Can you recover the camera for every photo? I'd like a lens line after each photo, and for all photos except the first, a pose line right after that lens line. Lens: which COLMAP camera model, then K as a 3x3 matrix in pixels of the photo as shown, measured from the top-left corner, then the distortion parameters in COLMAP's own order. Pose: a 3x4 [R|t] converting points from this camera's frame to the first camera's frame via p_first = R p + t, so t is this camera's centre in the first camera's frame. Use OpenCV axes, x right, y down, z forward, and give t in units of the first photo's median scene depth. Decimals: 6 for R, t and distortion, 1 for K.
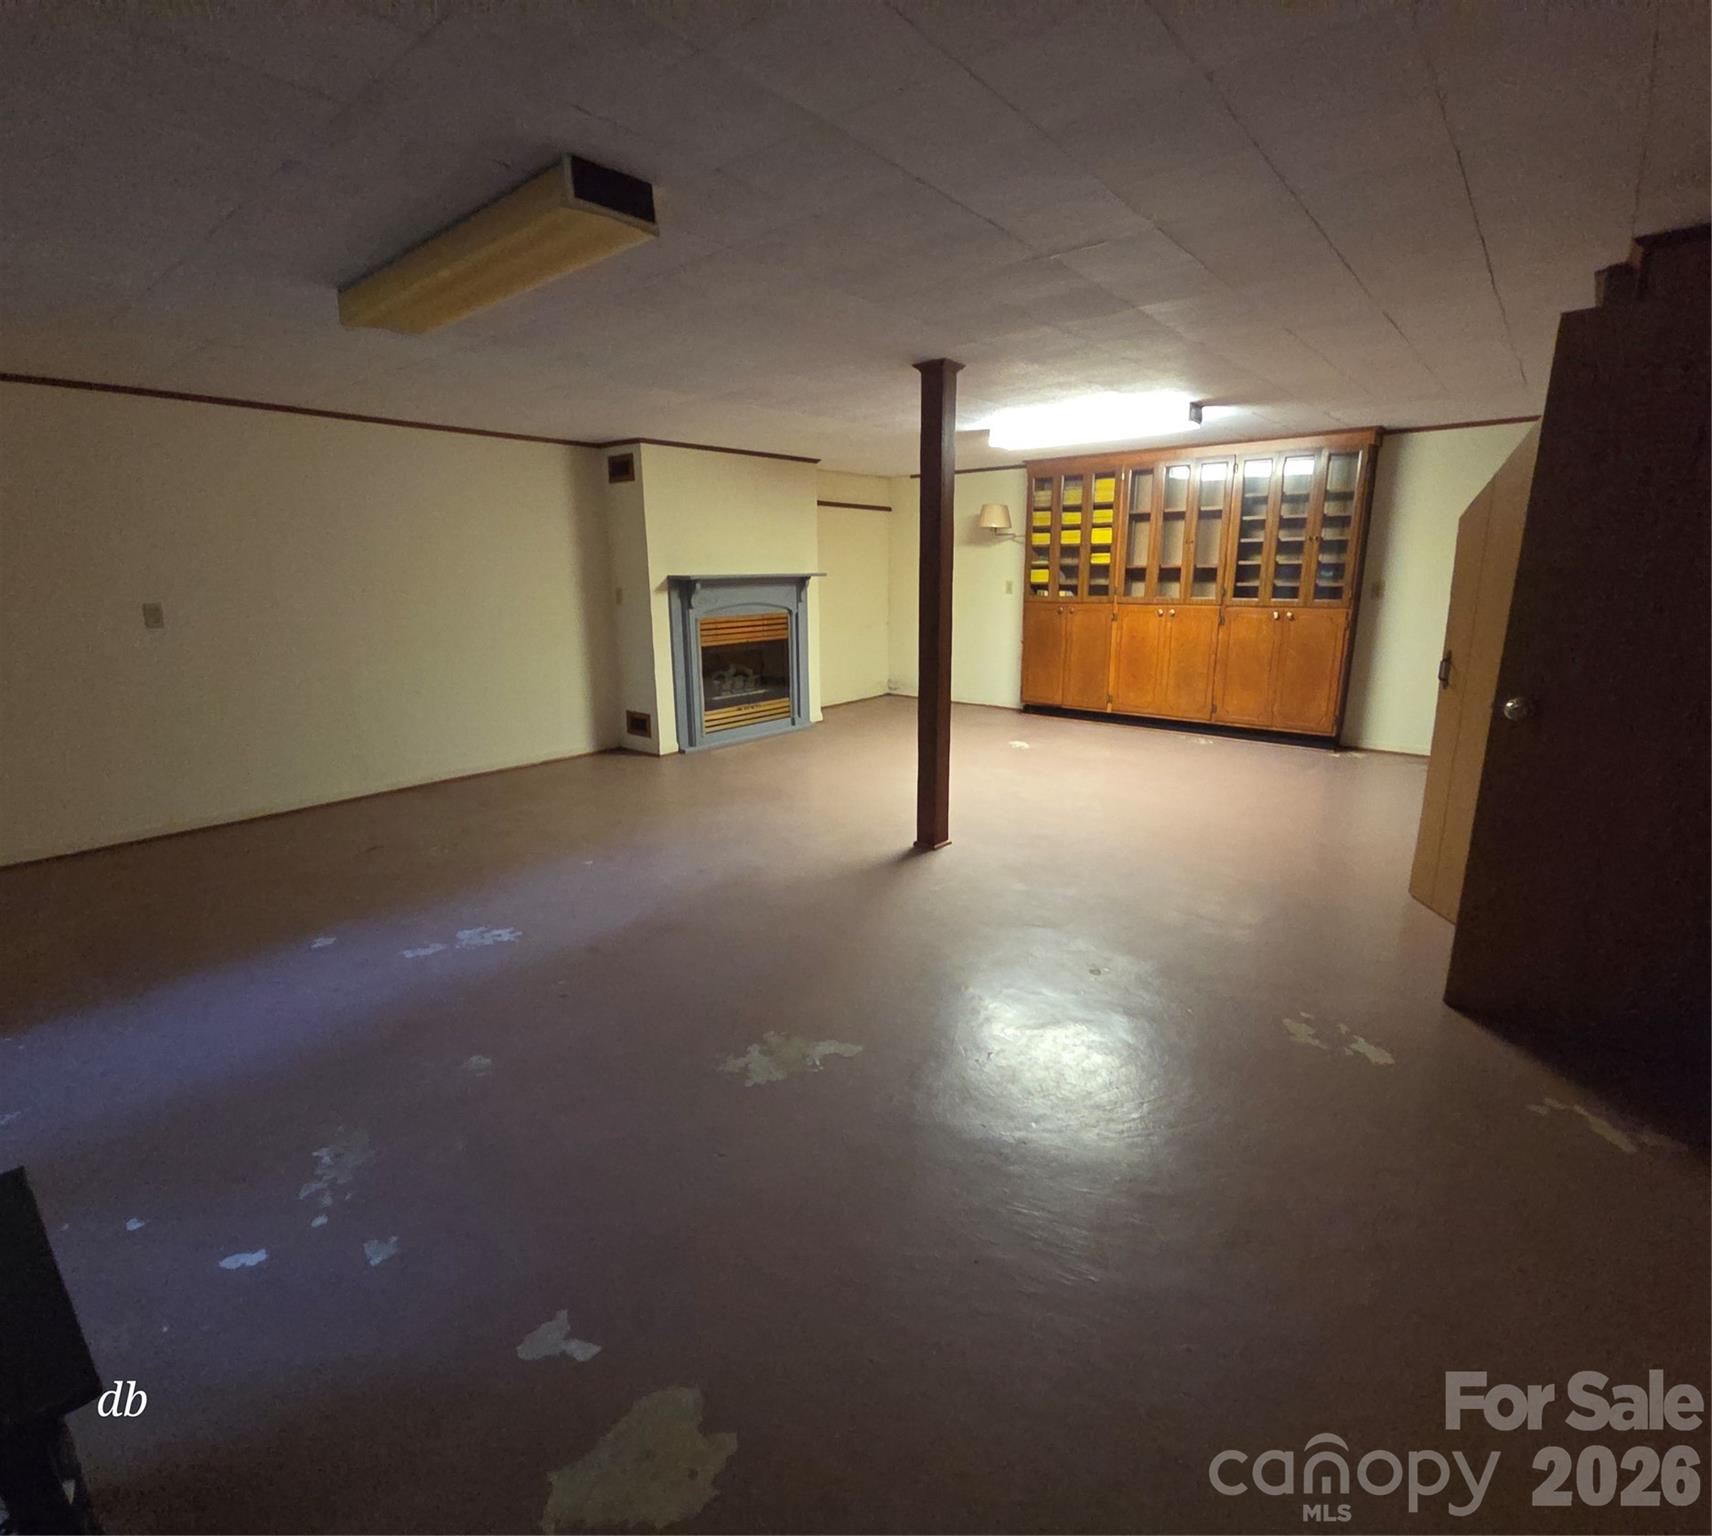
lens RADIAL K [[827.9, 0, 859.8], [0, 827.9, 757.0], [0, 0, 1]] dist [0.029595, 0.000168]
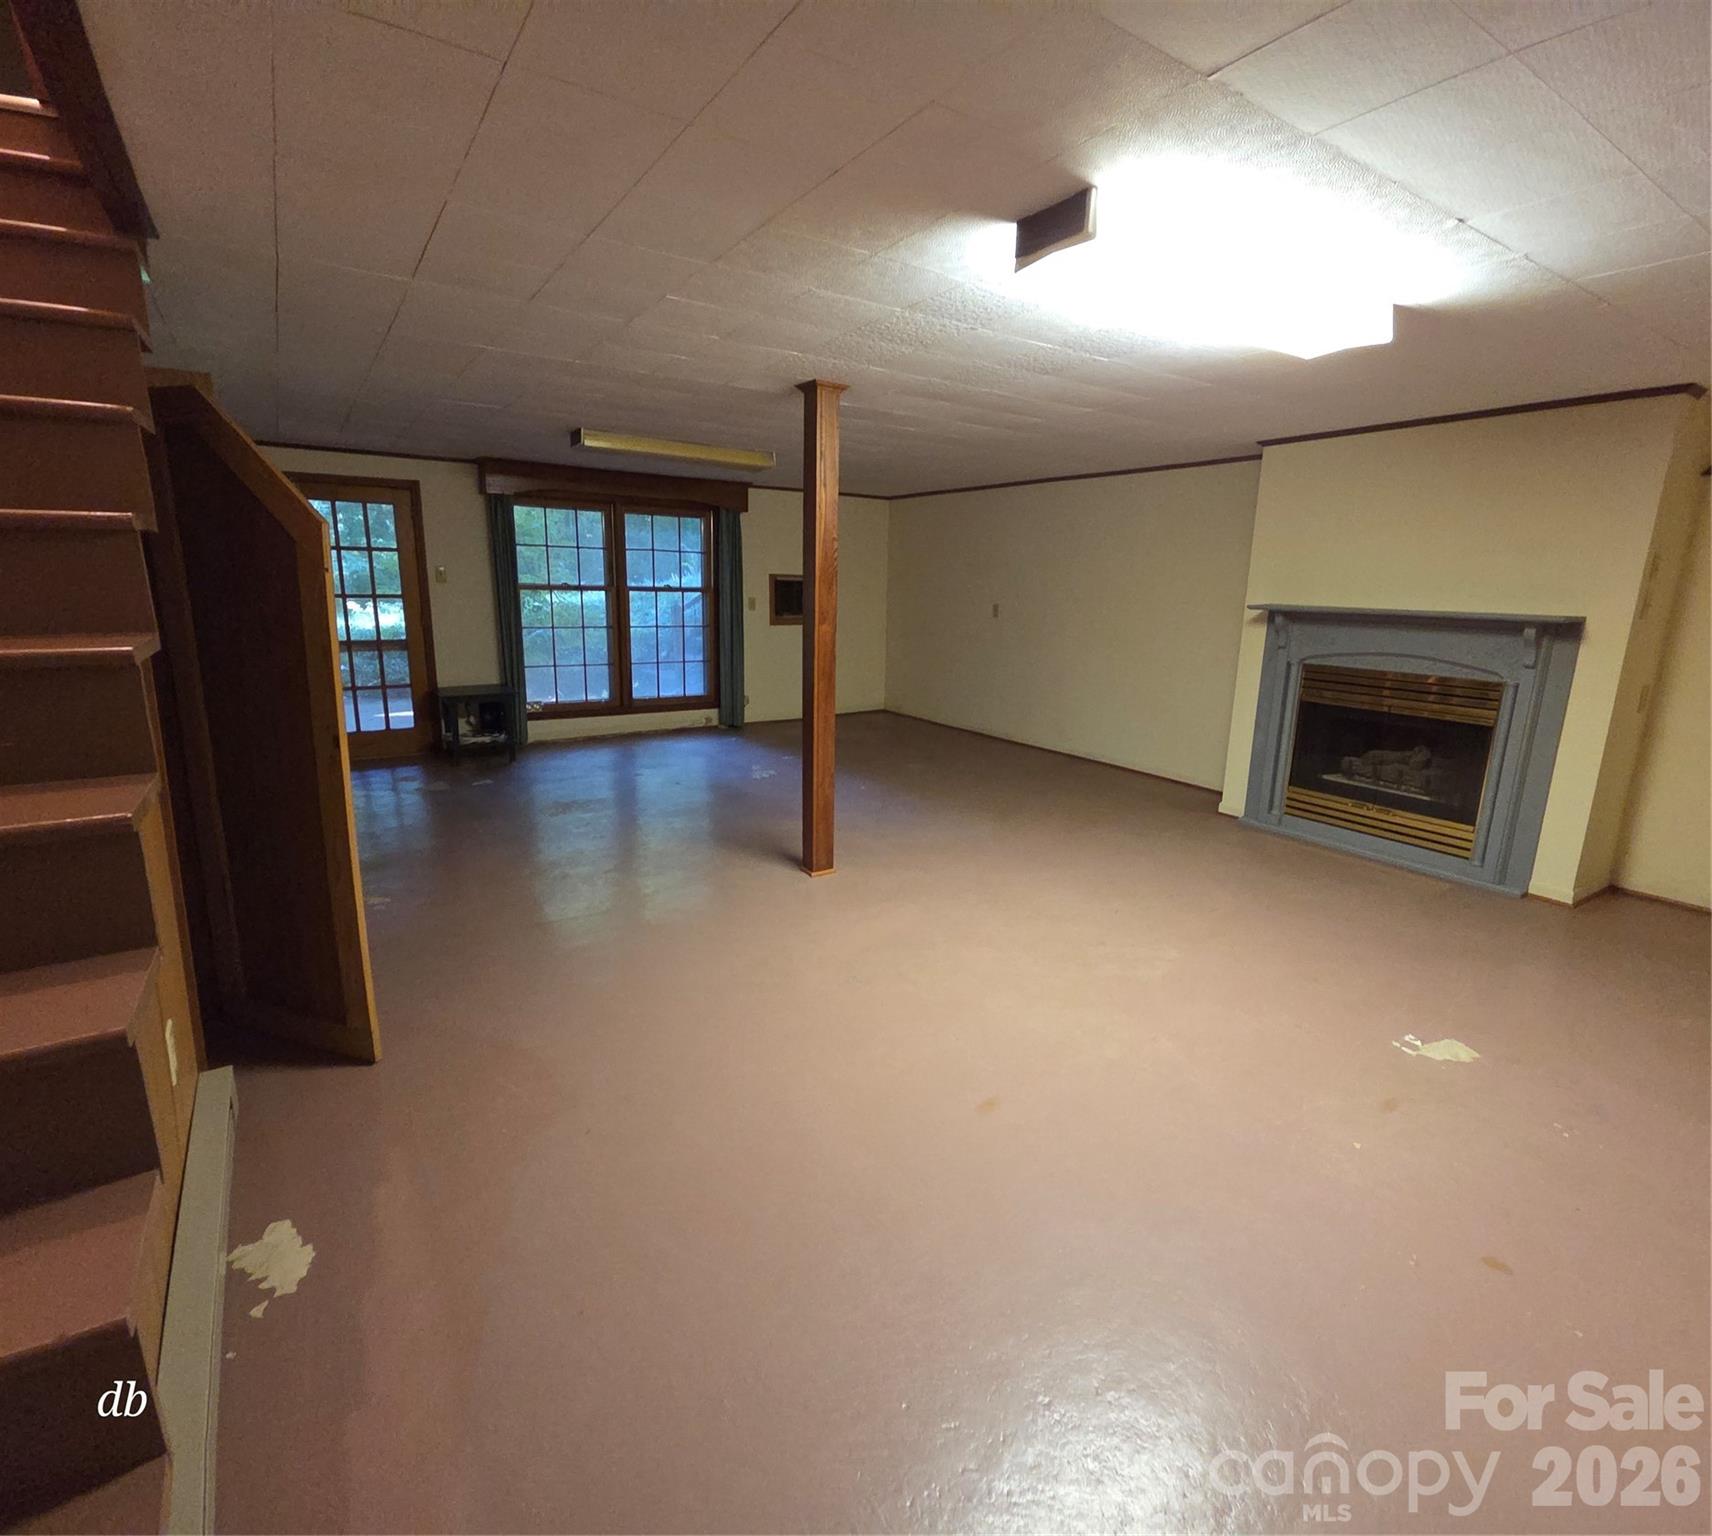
lens RADIAL K [[827.9, 0, 859.8], [0, 827.9, 757.0], [0, 0, 1]] dist [0.029595, 0.000168]
pose [[-0.275461, 0.211226, -0.937819, 0.665091], [-0.238803, 0.929946, 0.279595, -0.214426], [0.931179, 0.300972, -0.205723, 0.848379]]
